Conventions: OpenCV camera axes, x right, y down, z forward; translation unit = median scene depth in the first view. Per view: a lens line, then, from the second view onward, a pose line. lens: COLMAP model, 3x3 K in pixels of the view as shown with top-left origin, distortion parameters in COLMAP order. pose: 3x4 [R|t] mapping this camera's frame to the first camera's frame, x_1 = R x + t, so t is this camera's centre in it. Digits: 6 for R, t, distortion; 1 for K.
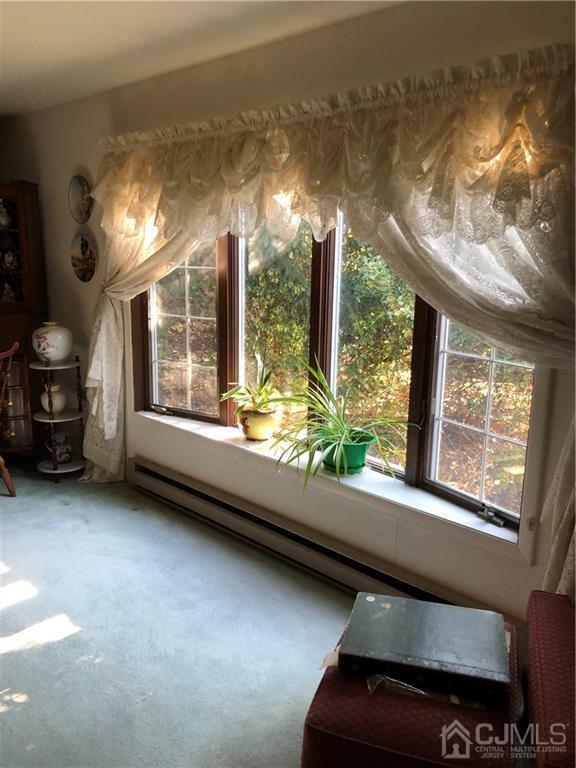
lens RADIAL K [[643.1, 0, 286.8], [0, 643.1, 384.9], [0, 0, 1]] dist [0.016312, 0.010715]
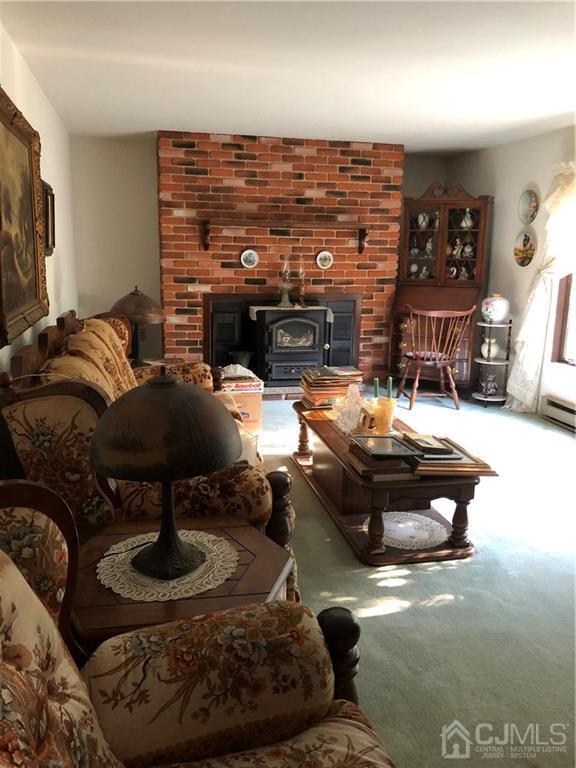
lens RADIAL K [[643.1, 0, 287.3], [0, 643.1, 381.0], [0, 0, 1]] dist [0.016312, 0.010715]
pose [[0.839525, 0.114232, -0.531177, 0.023338], [-0.115909, 0.992797, 0.030312, 0.101840], [0.530814, 0.036121, 0.846718, -0.435309]]
